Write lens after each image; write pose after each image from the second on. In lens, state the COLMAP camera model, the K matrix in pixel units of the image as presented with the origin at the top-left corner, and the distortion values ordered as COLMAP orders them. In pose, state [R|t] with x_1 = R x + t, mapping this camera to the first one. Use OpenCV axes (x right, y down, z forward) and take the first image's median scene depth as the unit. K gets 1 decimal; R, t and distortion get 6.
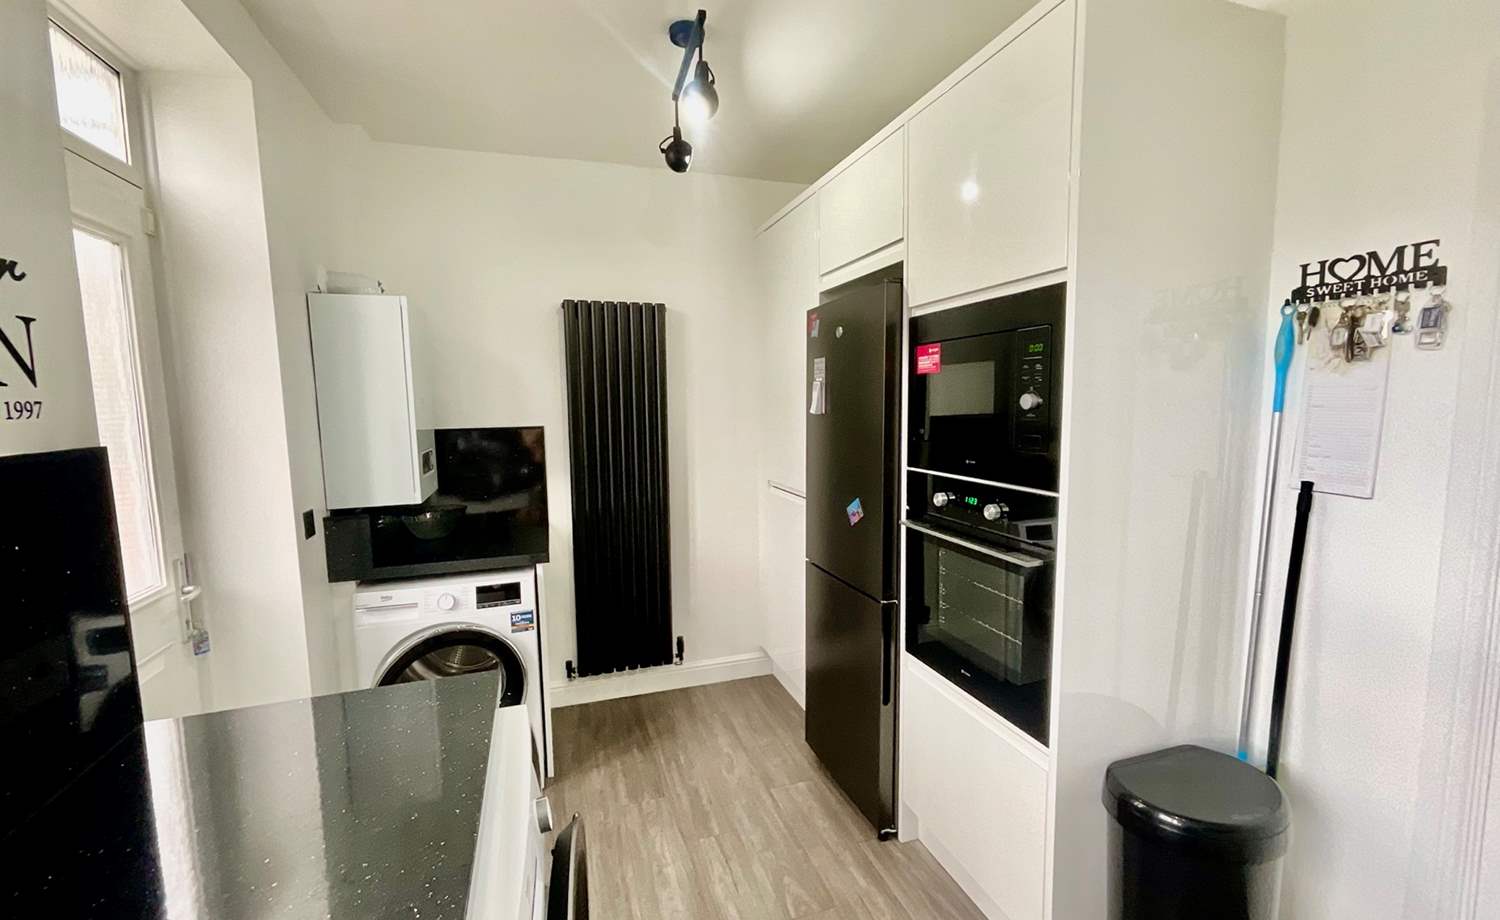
lens RADIAL K [[612.7, 0, 752.1], [0, 612.7, 460.8], [0, 0, 1]] dist [-0.000995, -0.000114]
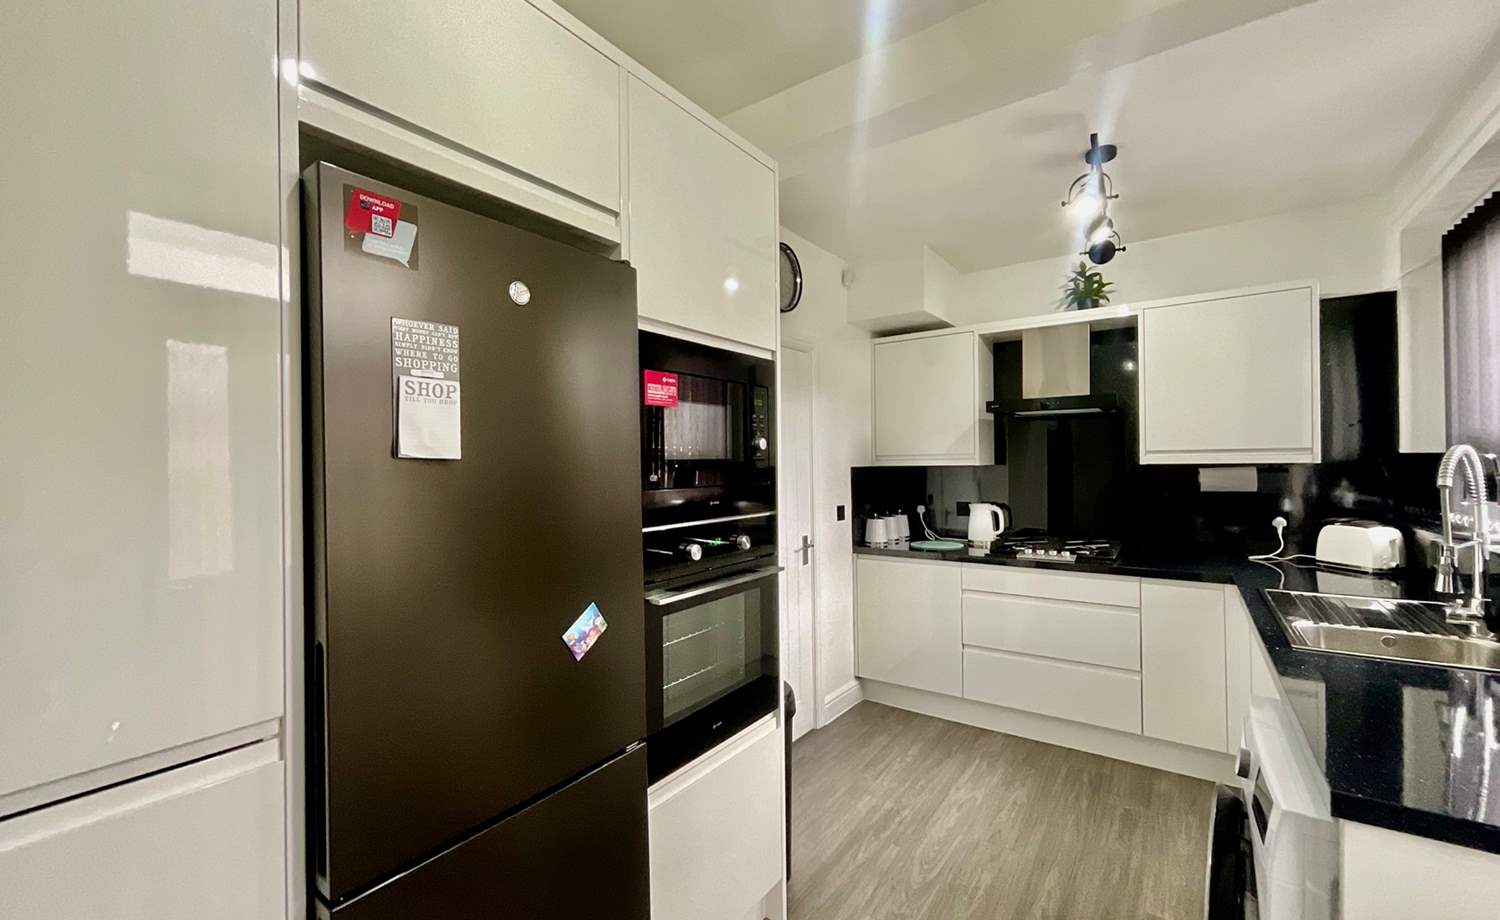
lens RADIAL K [[612.7, 0, 752.1], [0, 612.7, 460.8], [0, 0, 1]] dist [-0.000995, -0.000114]
pose [[-0.590019, 0.026526, 0.806953, -0.451494], [0.102089, 0.993889, 0.041973, -0.094833], [-0.800909, 0.107146, -0.589122, 1.426095]]
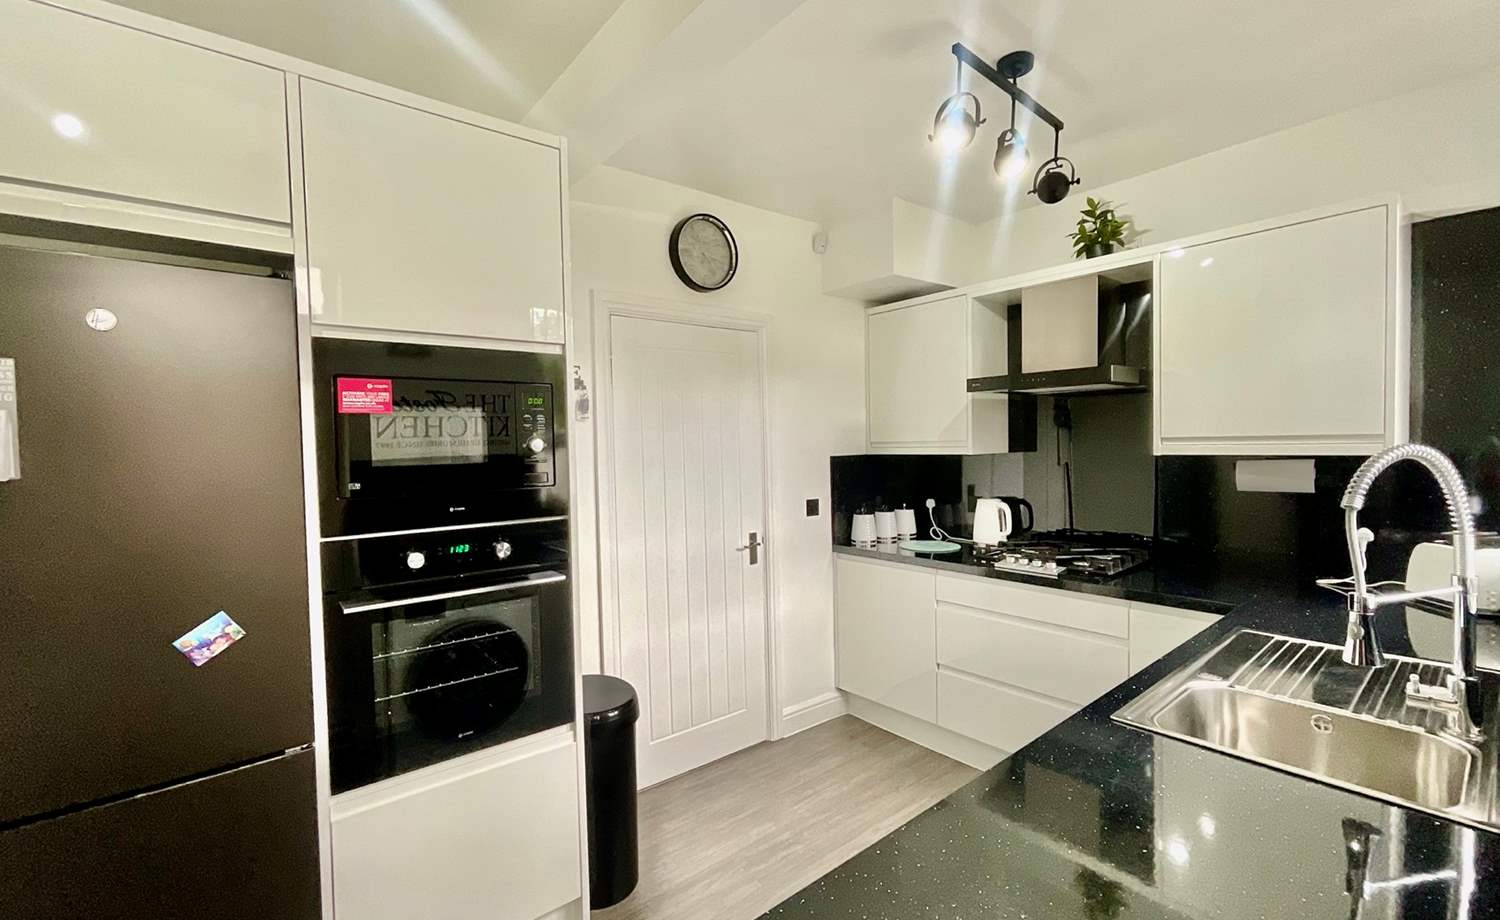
lens RADIAL K [[644.1, 0, 746.7], [0, 644.1, 461.9], [0, 0, 1]] dist [-0.000165, 0.000132]
pose [[-0.355685, -0.005832, 0.934588, -0.702657], [0.118965, 0.991564, 0.051463, -0.064939], [-0.927004, 0.129487, -0.351991, 0.862134]]
